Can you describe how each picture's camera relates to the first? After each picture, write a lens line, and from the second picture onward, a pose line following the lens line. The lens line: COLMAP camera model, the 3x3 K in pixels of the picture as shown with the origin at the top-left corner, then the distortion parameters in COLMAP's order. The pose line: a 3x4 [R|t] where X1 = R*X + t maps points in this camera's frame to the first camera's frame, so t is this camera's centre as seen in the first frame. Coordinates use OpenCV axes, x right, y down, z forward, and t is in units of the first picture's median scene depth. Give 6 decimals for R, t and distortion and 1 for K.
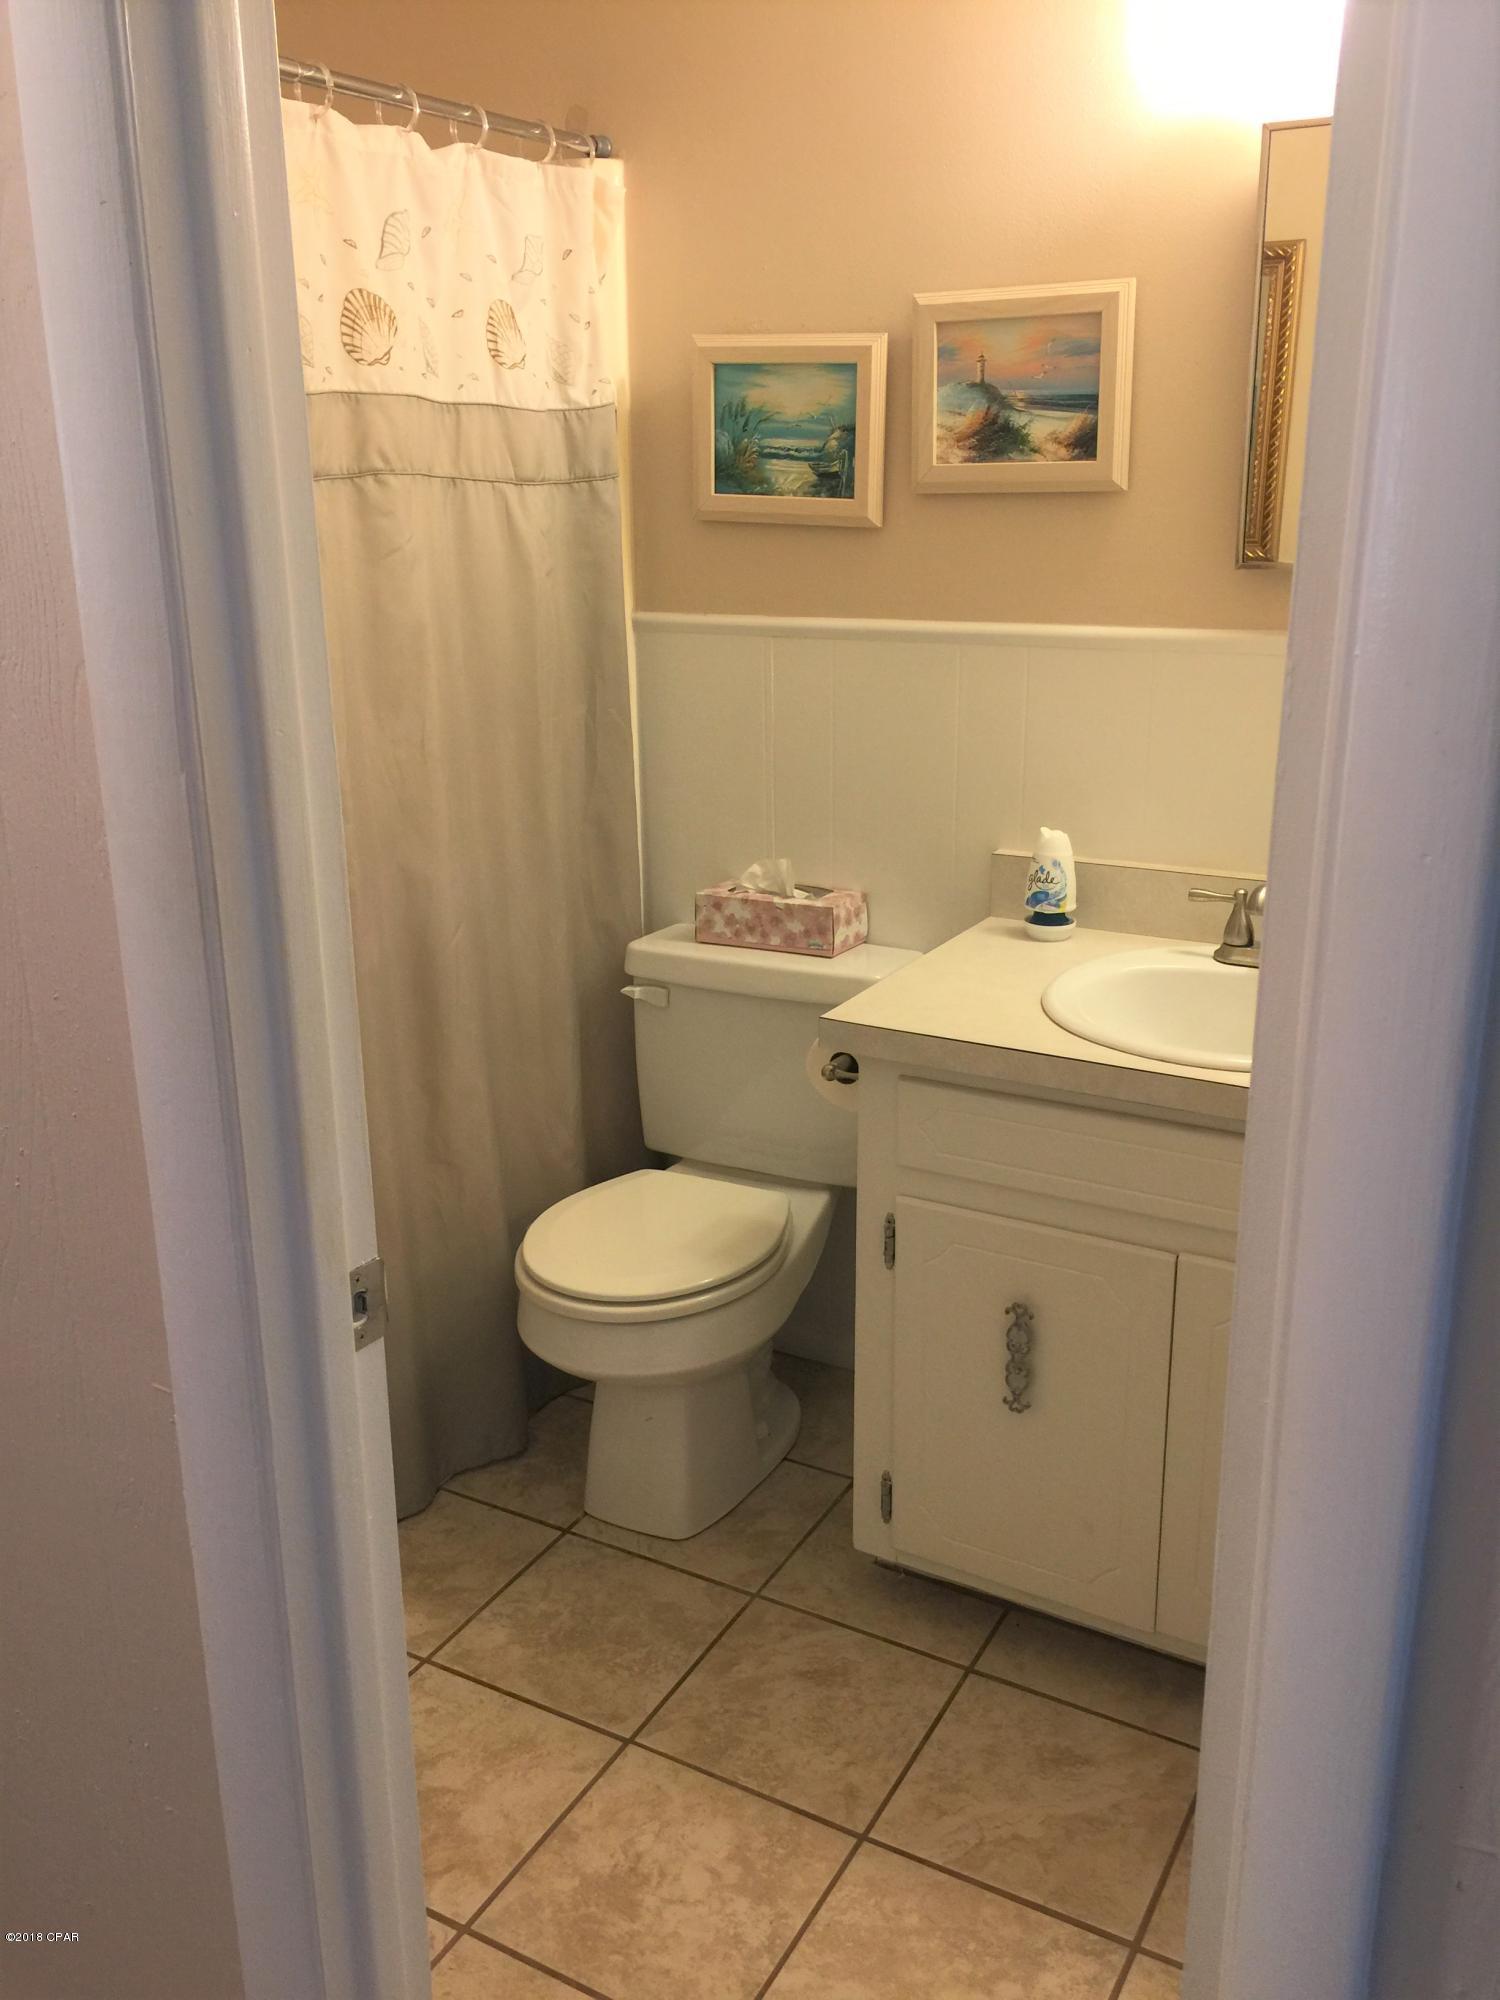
lens RADIAL K [[1718.3, 0, 765.6], [0, 1718.3, 995.6], [0, 0, 1]] dist [0.080094, -0.107725]
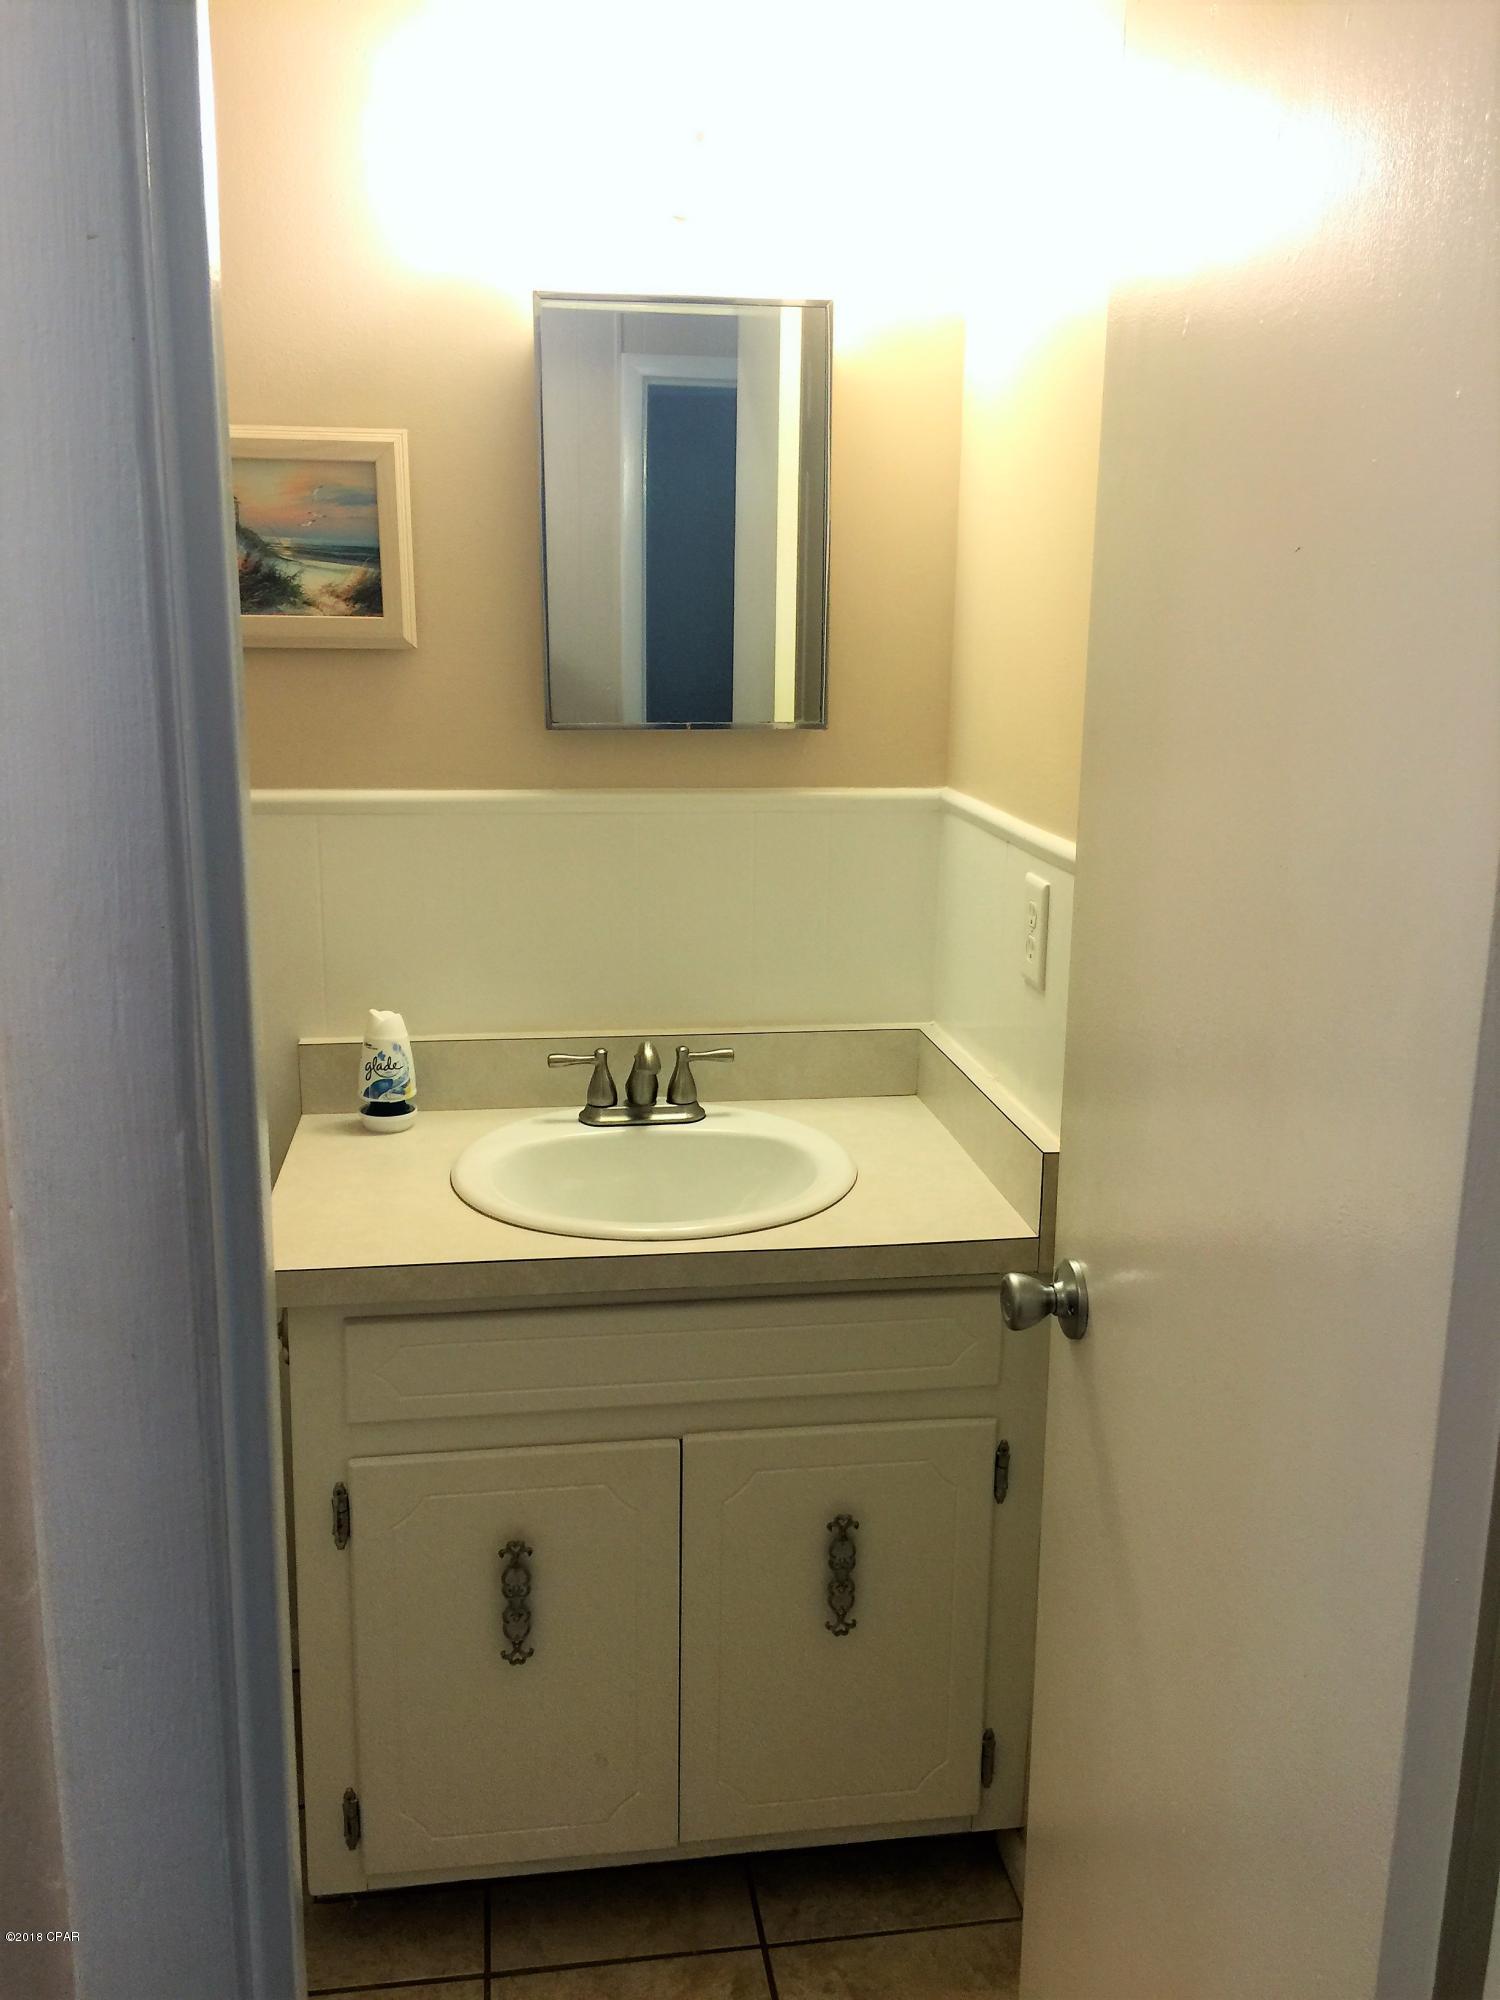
lens RADIAL K [[1718.3, 0, 751.7], [0, 1718.3, 1003.1], [0, 0, 1]] dist [0.080094, -0.107725]
pose [[0.786821, -0.119744, 0.605454, -0.241527], [0.161146, 0.986828, -0.014248, -0.058344], [-0.595772, 0.108777, 0.795753, 0.164233]]
